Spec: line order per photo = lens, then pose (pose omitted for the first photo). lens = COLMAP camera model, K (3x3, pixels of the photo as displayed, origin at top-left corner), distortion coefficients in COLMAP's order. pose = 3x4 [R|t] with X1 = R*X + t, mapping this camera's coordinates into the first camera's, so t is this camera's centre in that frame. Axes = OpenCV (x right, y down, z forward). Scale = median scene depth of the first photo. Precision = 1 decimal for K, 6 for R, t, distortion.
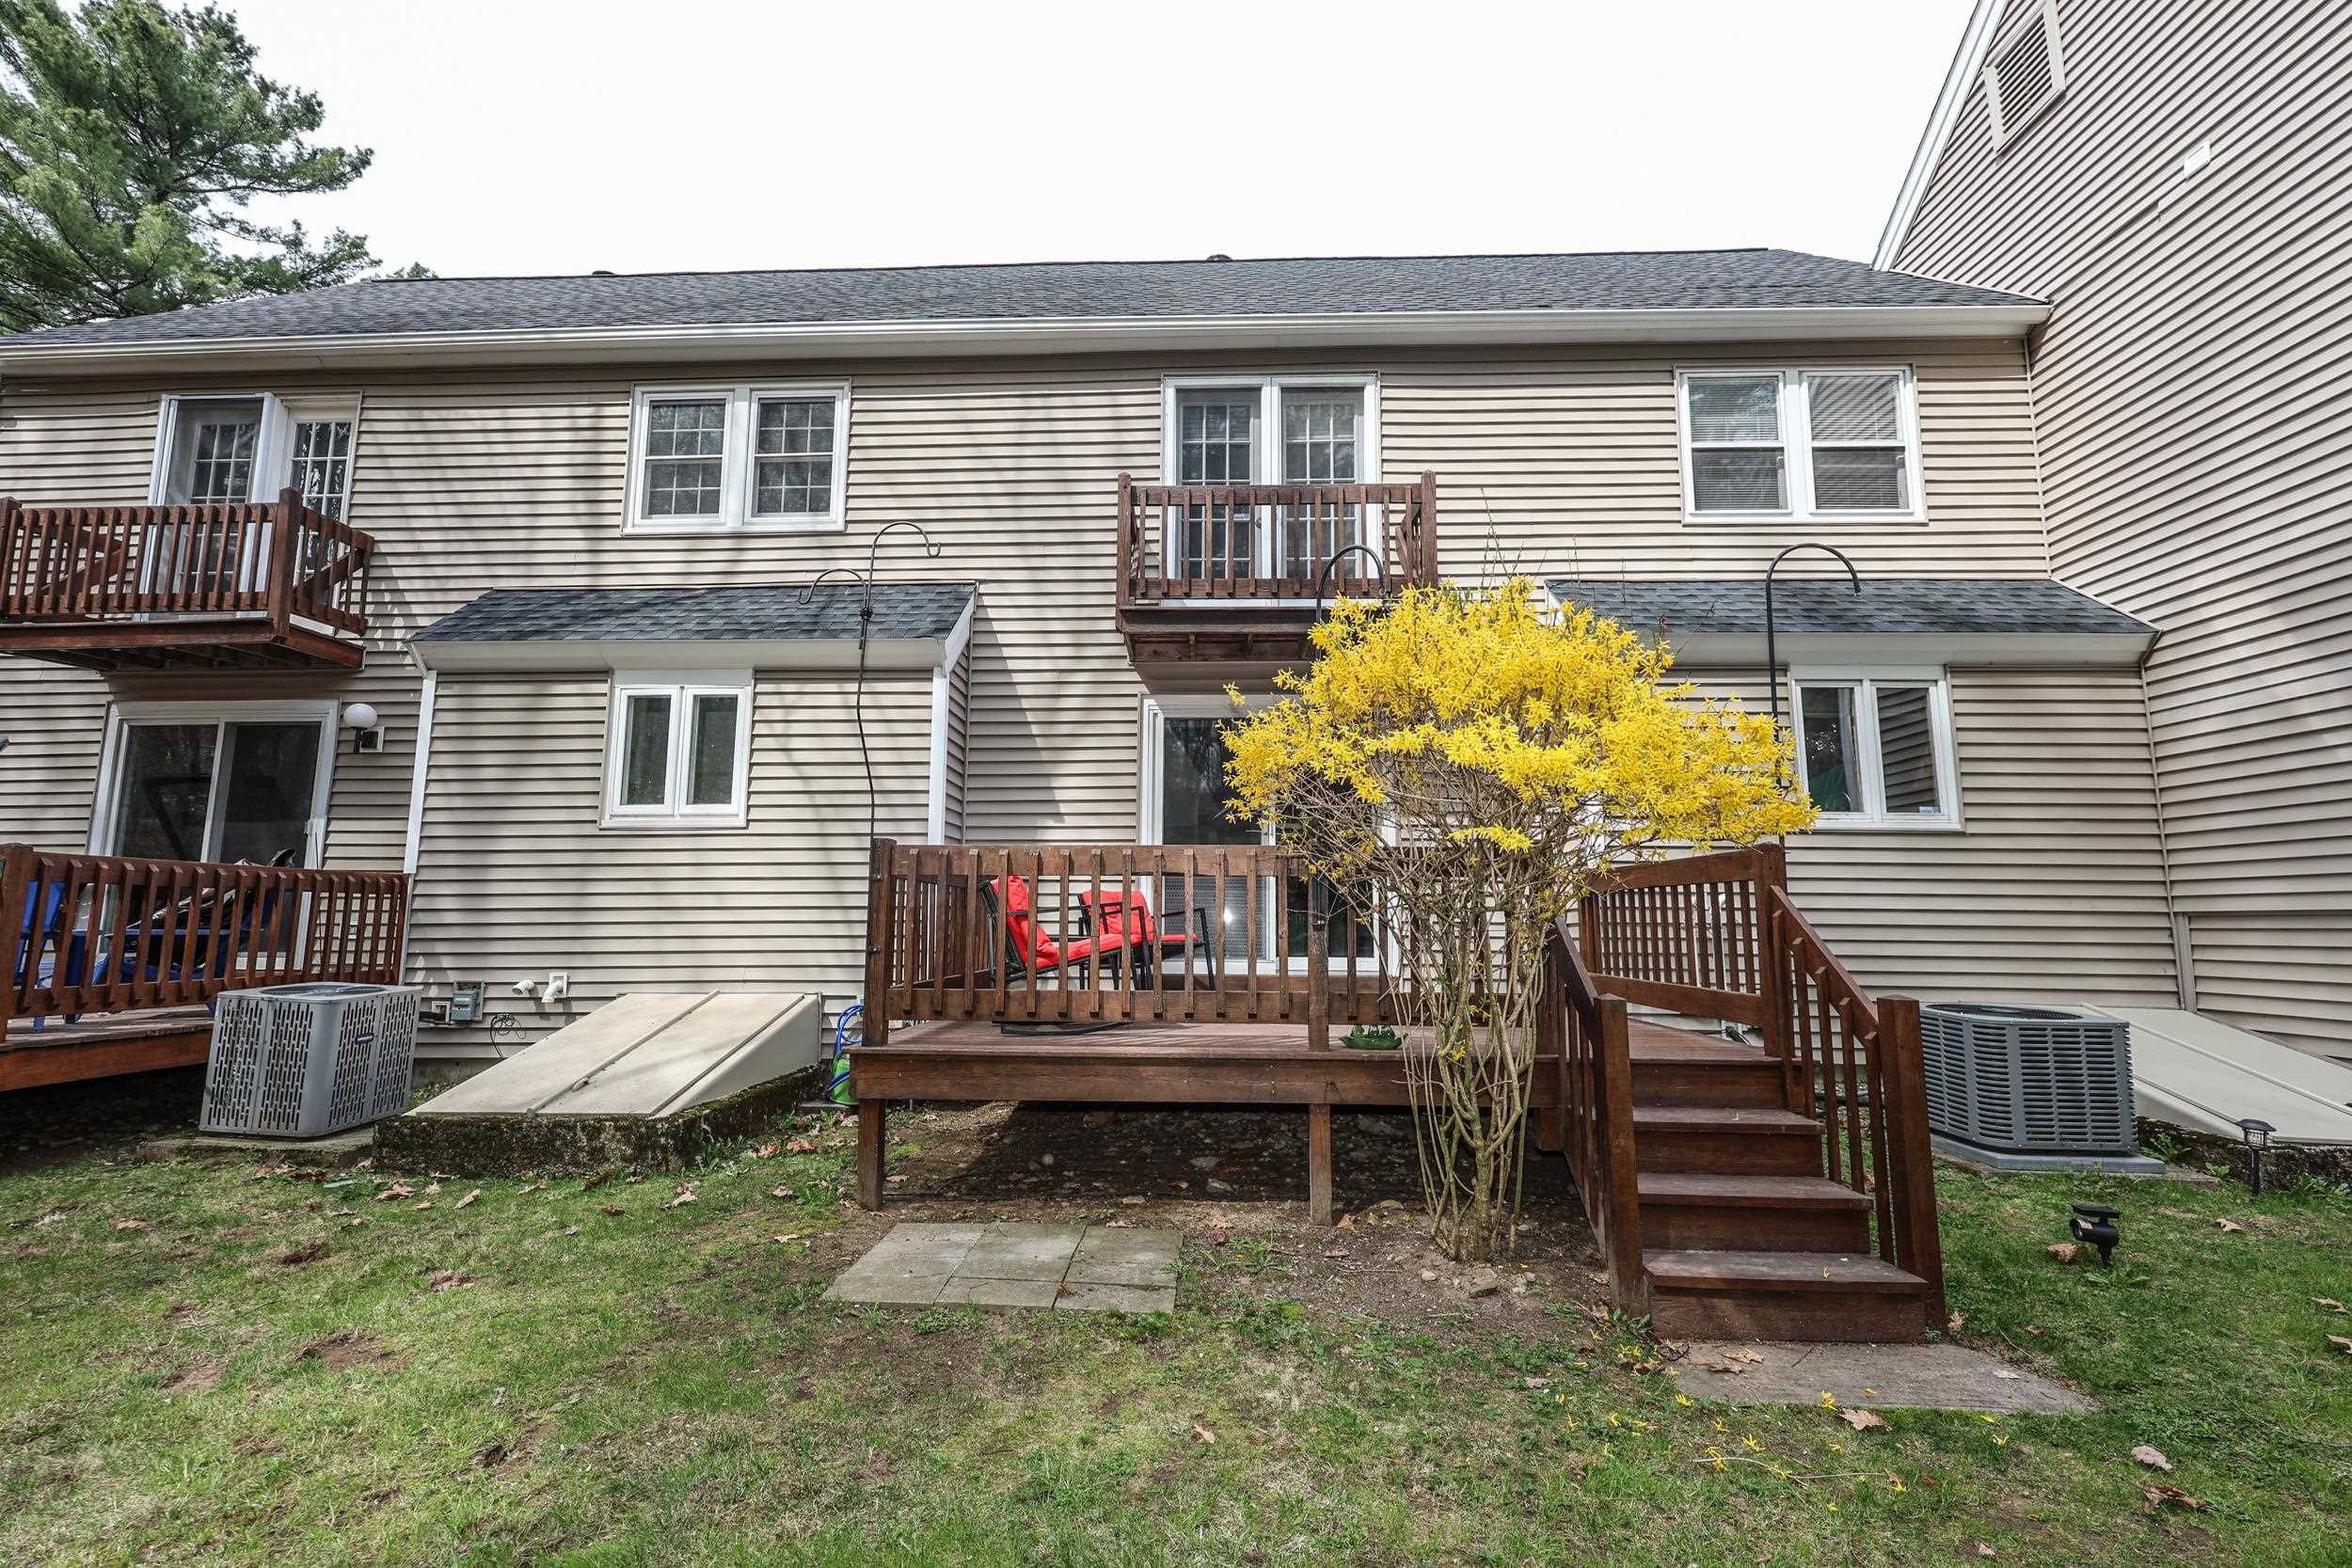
lens RADIAL K [[980.8, 0, 1156.2], [0, 980.8, 783.7], [0, 0, 1]] dist [0.001885, 0.000227]
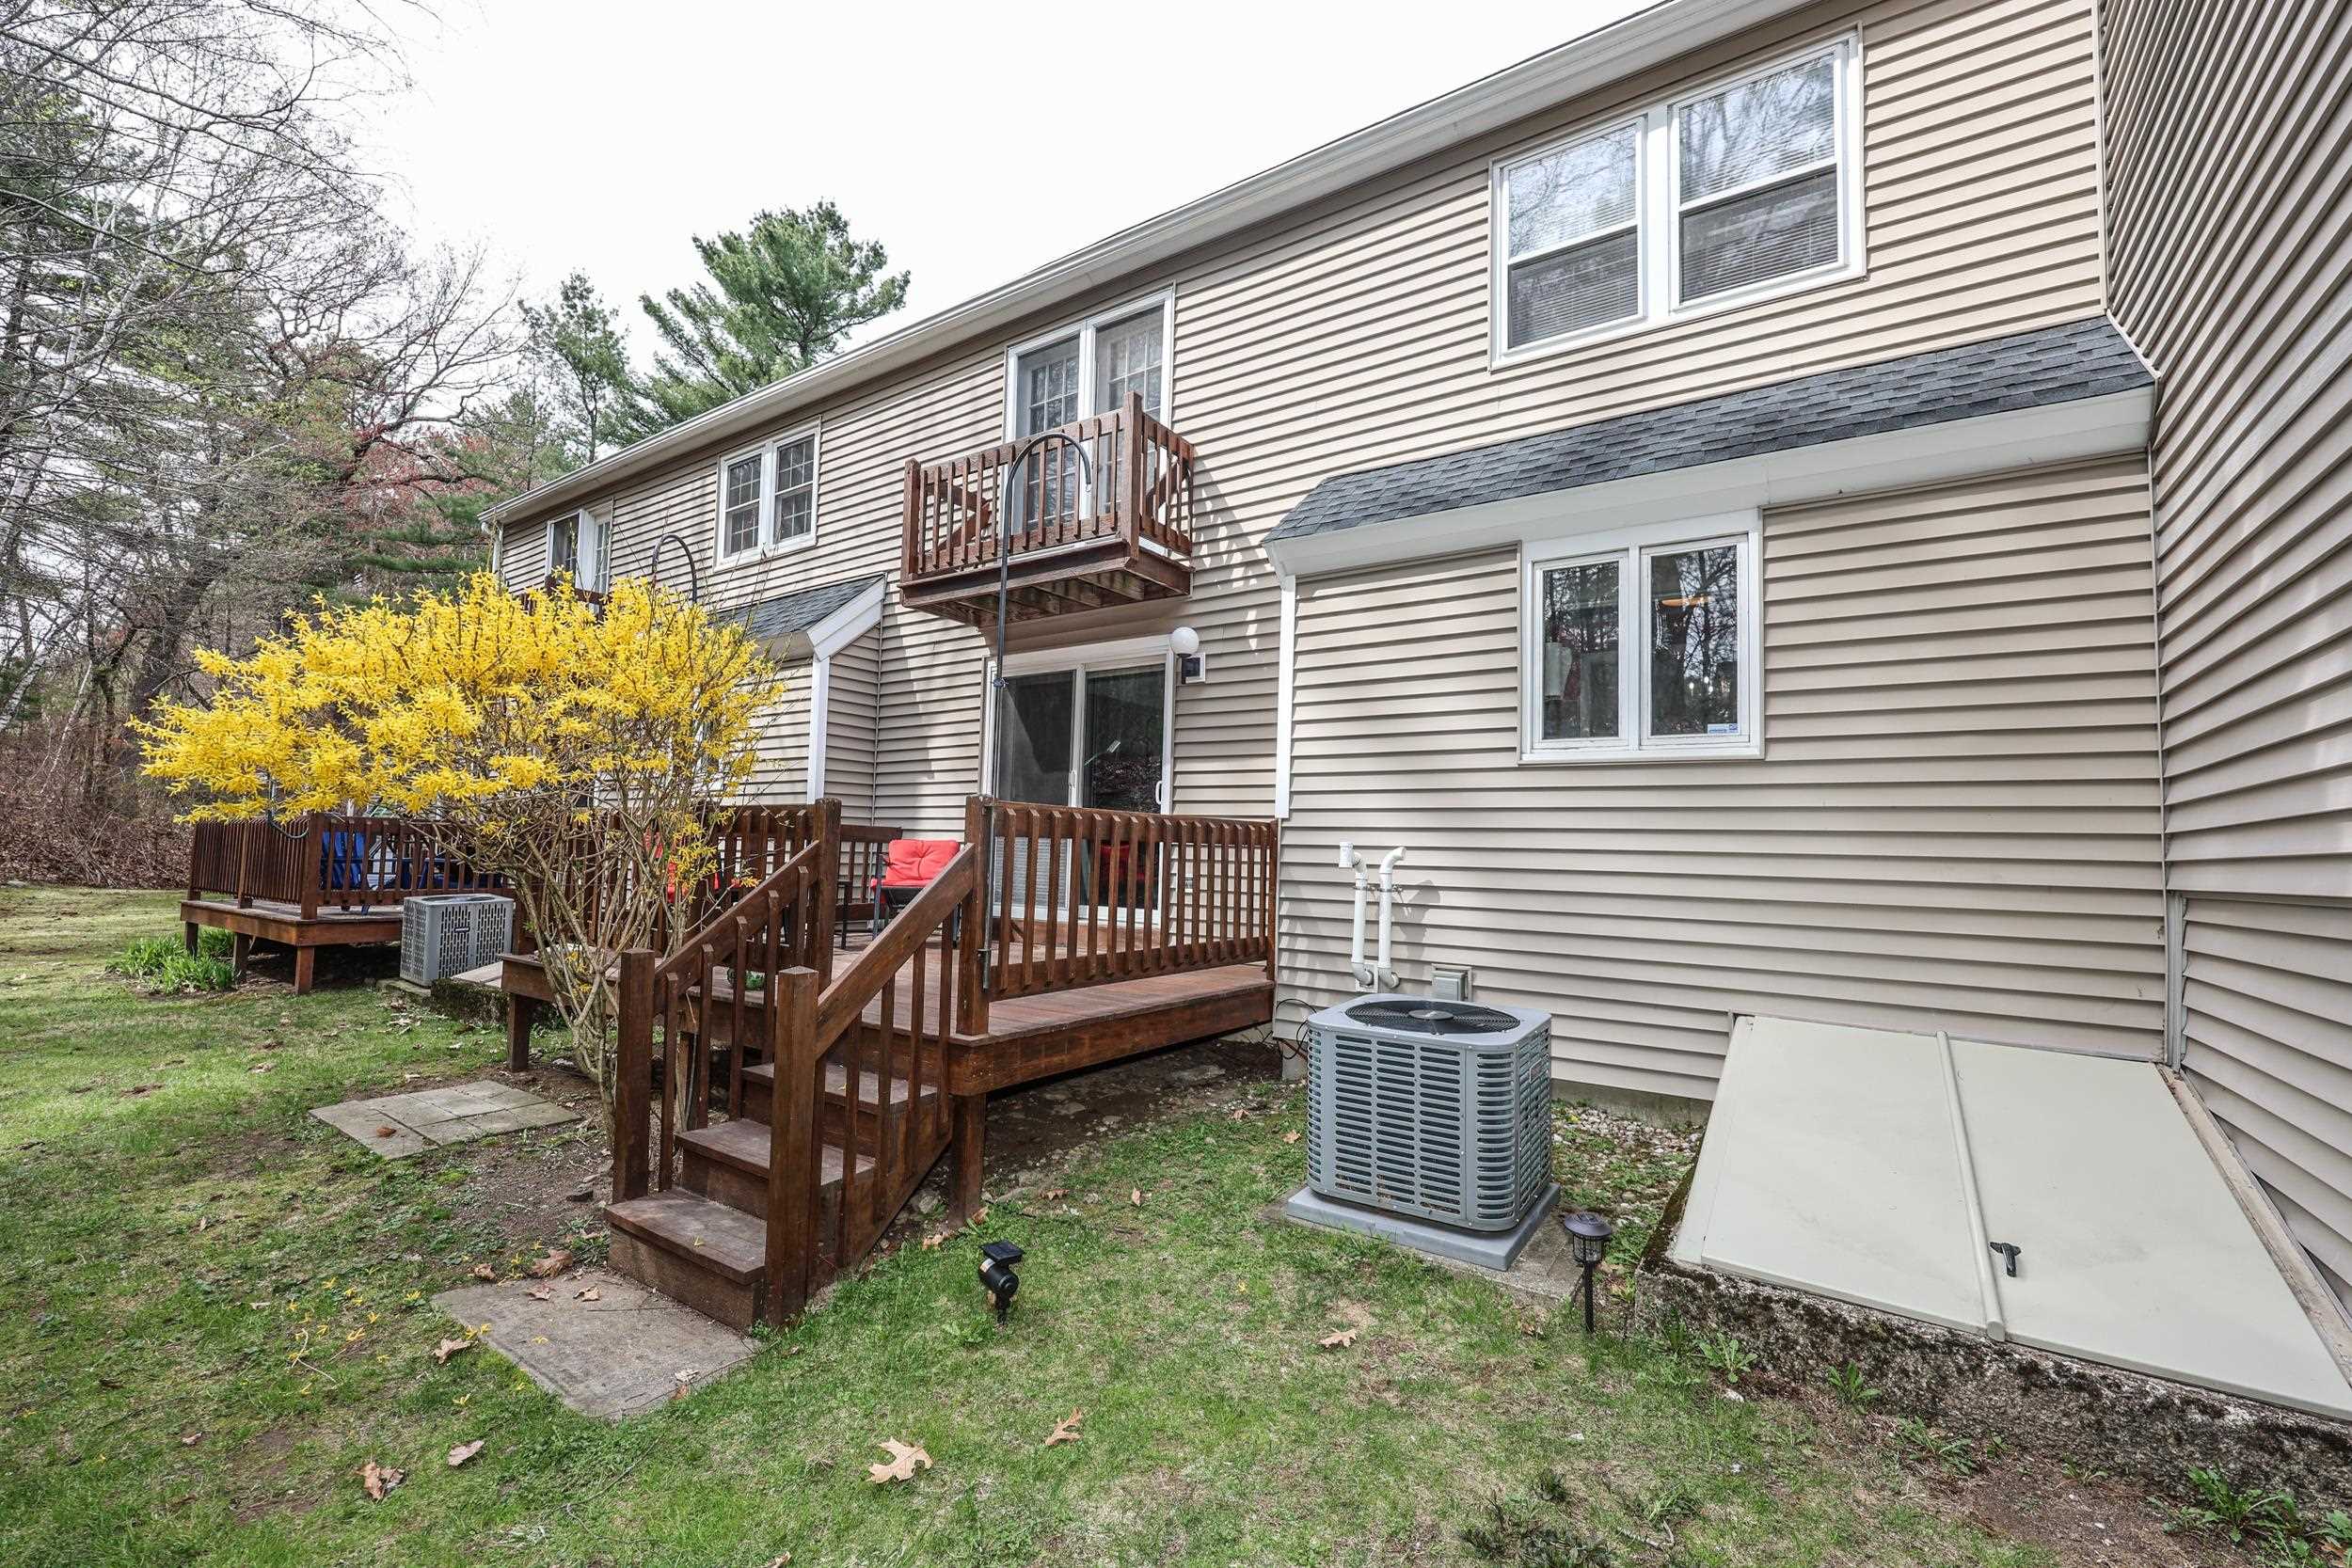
lens RADIAL K [[965.7, 0, 1177.0], [0, 965.7, 776.0], [0, 0, 1]] dist [0.001435, 0.000088]
pose [[0.849112, -0.029010, -0.527415, 0.717363], [0.056839, 0.997711, 0.036629, 0.011791], [0.525145, -0.061080, 0.848818, 0.204678]]
